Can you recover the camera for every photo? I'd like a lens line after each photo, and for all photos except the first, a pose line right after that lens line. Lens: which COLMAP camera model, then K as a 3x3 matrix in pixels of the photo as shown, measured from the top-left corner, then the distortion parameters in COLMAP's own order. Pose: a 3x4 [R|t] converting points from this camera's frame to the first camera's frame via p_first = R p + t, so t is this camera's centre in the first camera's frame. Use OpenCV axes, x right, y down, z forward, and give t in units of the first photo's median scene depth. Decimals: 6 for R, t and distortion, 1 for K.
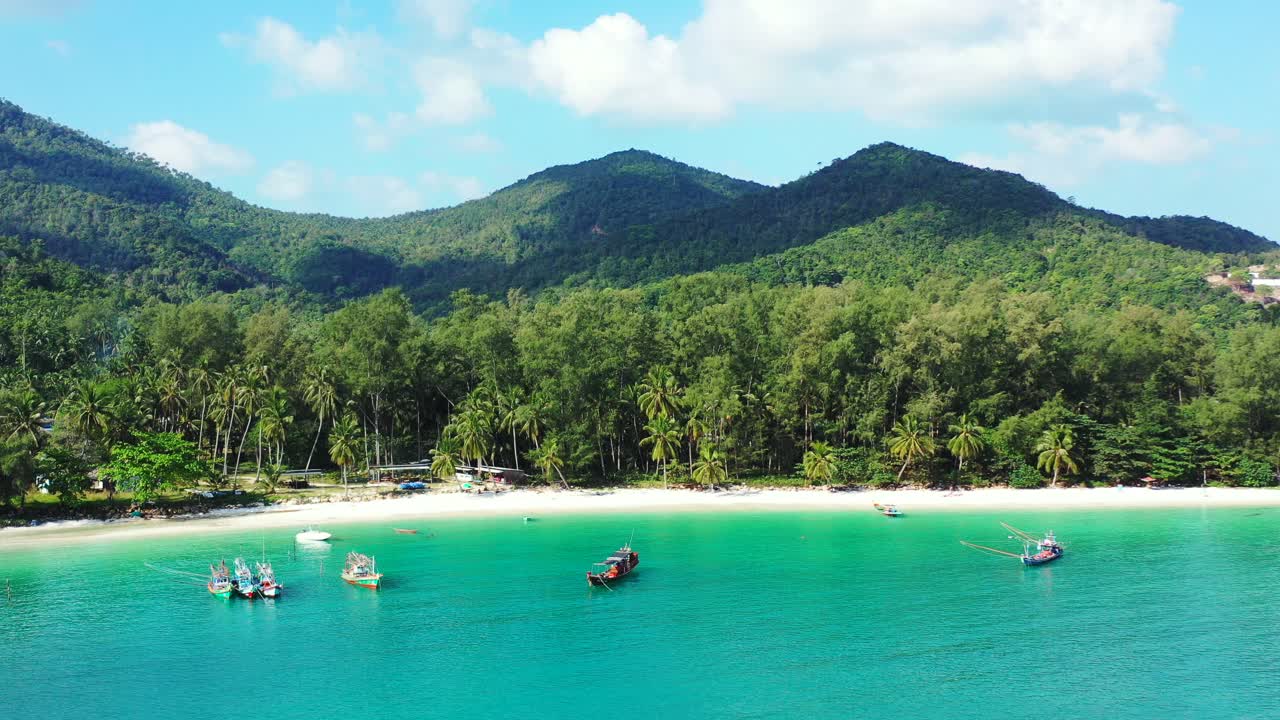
lens RADIAL K [[1437.7, 0, 637.3], [0, 1437.7, 361.1], [0, 0, 1]] dist [0.002150, 0.000000]
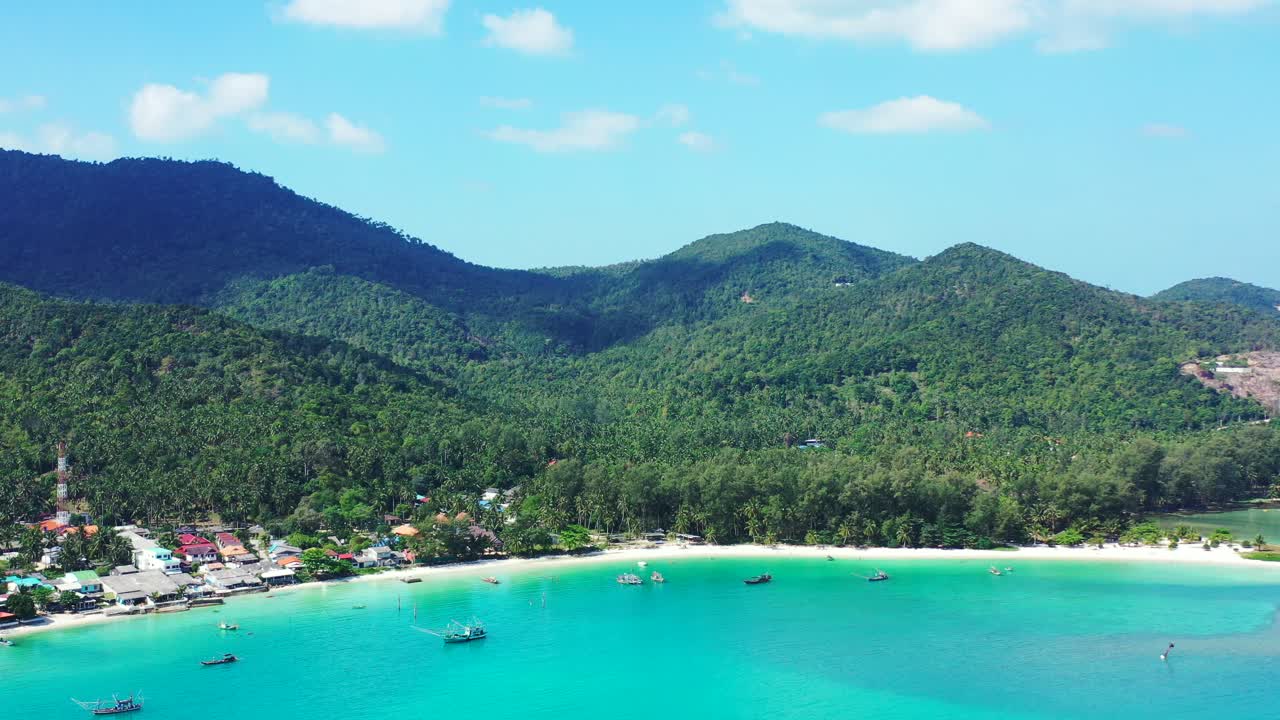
lens RADIAL K [[1437.7, 0, 634.3], [0, 1437.7, 357.4], [0, 0, 1]] dist [0.002150, 0.000000]
pose [[0.993765, 0.005160, -0.111376, 0.021841], [-0.004538, 0.999973, 0.005833, -0.063824], [0.111403, -0.005291, 0.993761, -0.386849]]
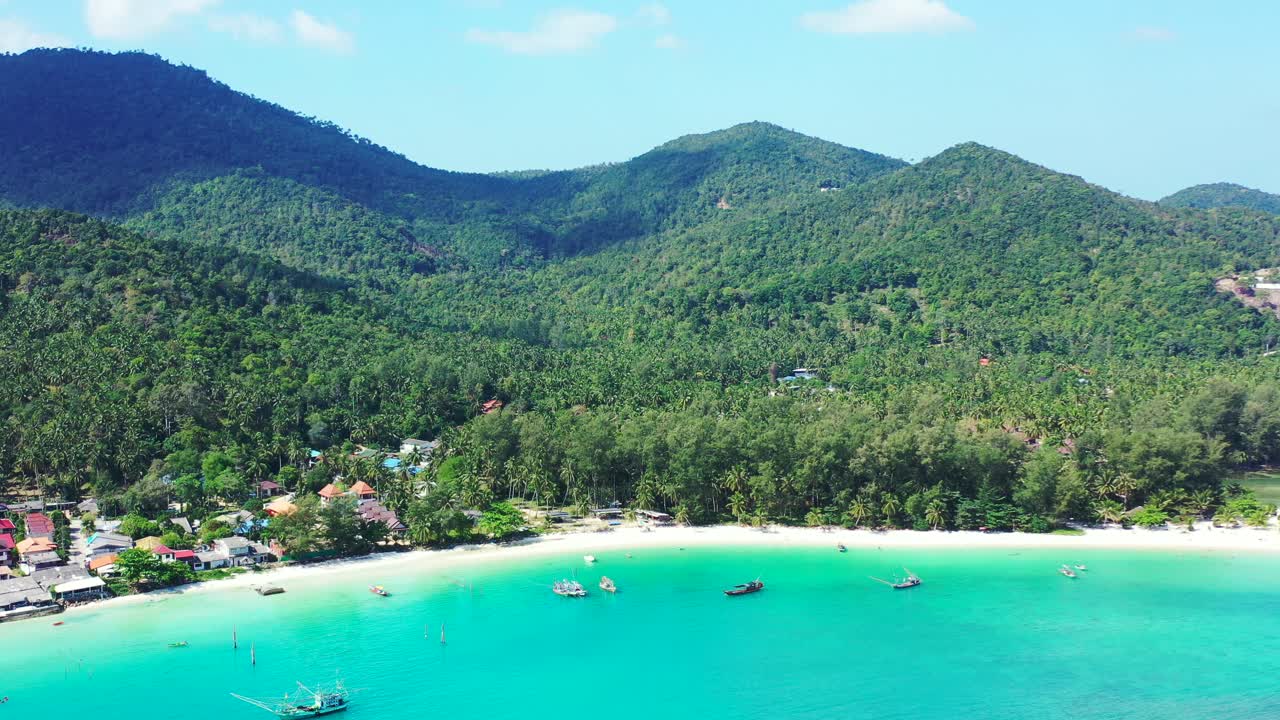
lens RADIAL K [[1437.7, 0, 635.8], [0, 1437.7, 359.4], [0, 0, 1]] dist [0.002150, 0.000000]
pose [[0.995739, 0.011652, -0.091481, 0.013469], [-0.005108, 0.997431, 0.071452, -0.068136], [0.092079, -0.070680, 0.993240, -0.235191]]
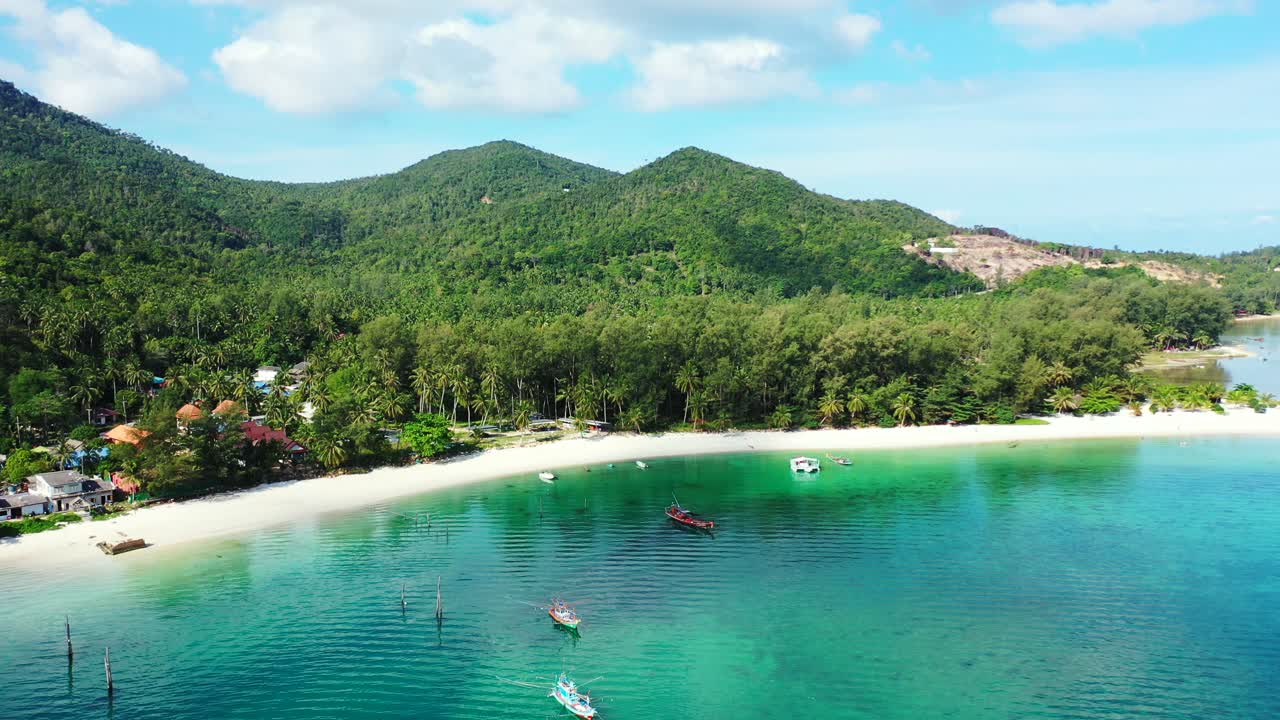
lens RADIAL K [[1021.1, 0, 638.8], [0, 1021.1, 360.5], [0, 0, 1]] dist [0.003232, -0.005018]
pose [[0.987242, -0.013440, 0.158661, -0.058195], [-0.000010, 0.996426, 0.084467, -0.025066], [-0.159230, -0.083391, 0.983713, -0.051639]]
